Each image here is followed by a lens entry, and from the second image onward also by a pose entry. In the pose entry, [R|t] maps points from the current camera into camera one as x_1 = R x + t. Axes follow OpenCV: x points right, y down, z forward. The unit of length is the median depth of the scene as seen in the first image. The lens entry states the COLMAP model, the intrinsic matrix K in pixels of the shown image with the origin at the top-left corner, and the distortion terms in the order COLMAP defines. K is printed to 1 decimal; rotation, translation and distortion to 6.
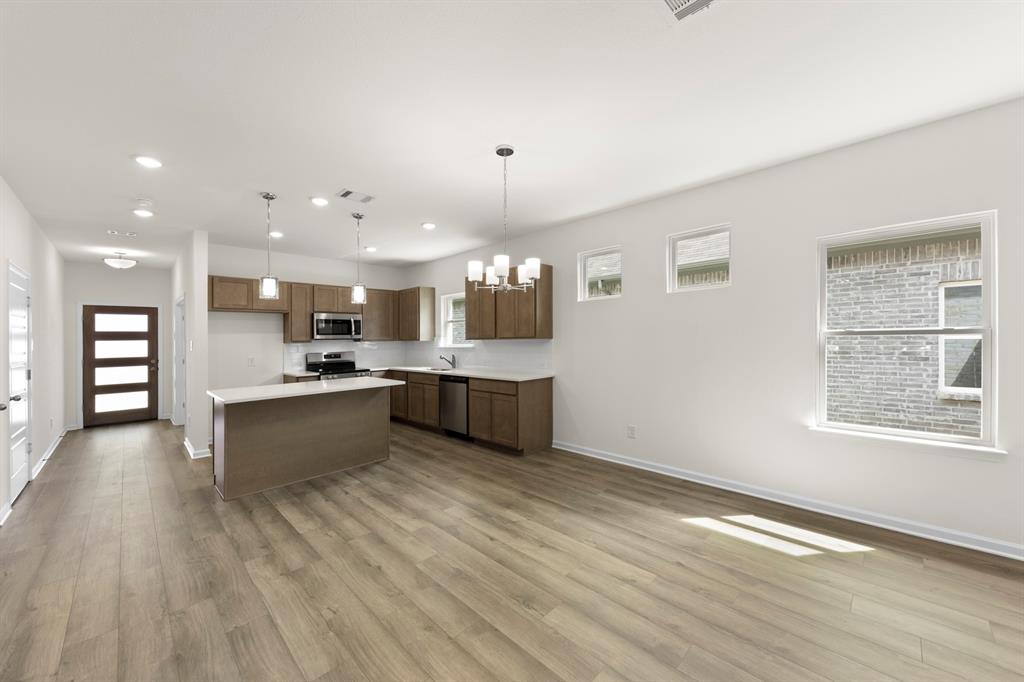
lens RADIAL K [[402.7, 0, 512.0], [0, 402.7, 341.0], [0, 0, 1]] dist [0.011976, -0.000021]
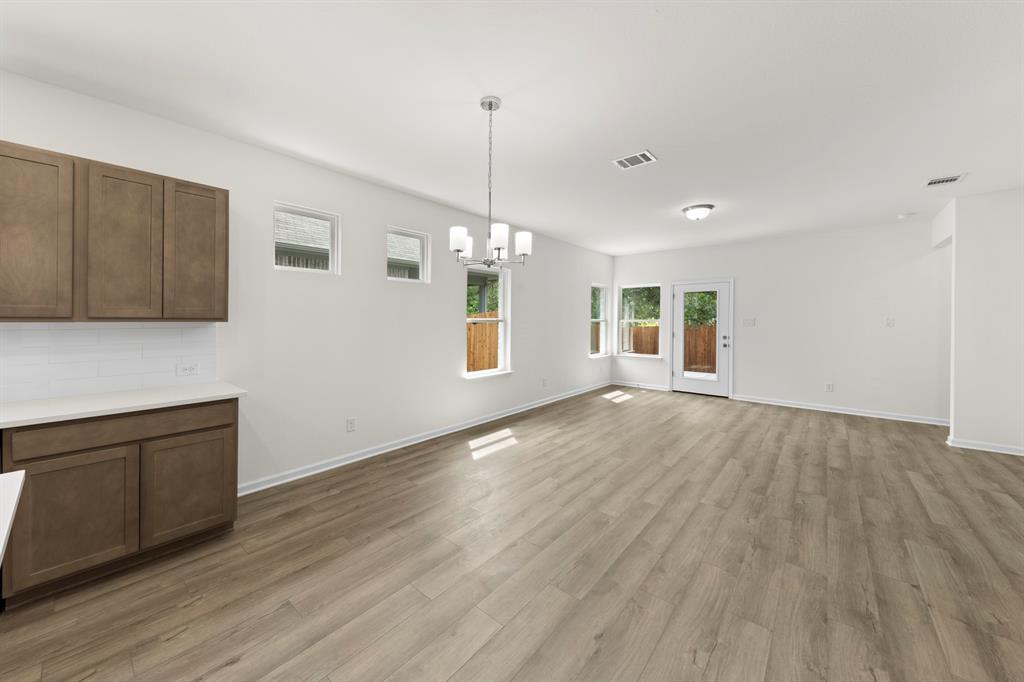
lens RADIAL K [[367.2, 0, 510.3], [0, 367.2, 323.5], [0, 0, 1]] dist [0.000492, -0.000142]
pose [[-0.096438, 0.007913, 0.995308, -0.728664], [0.008253, 0.999940, -0.007150, 0.004240], [-0.995305, 0.007524, -0.096497, 0.914822]]
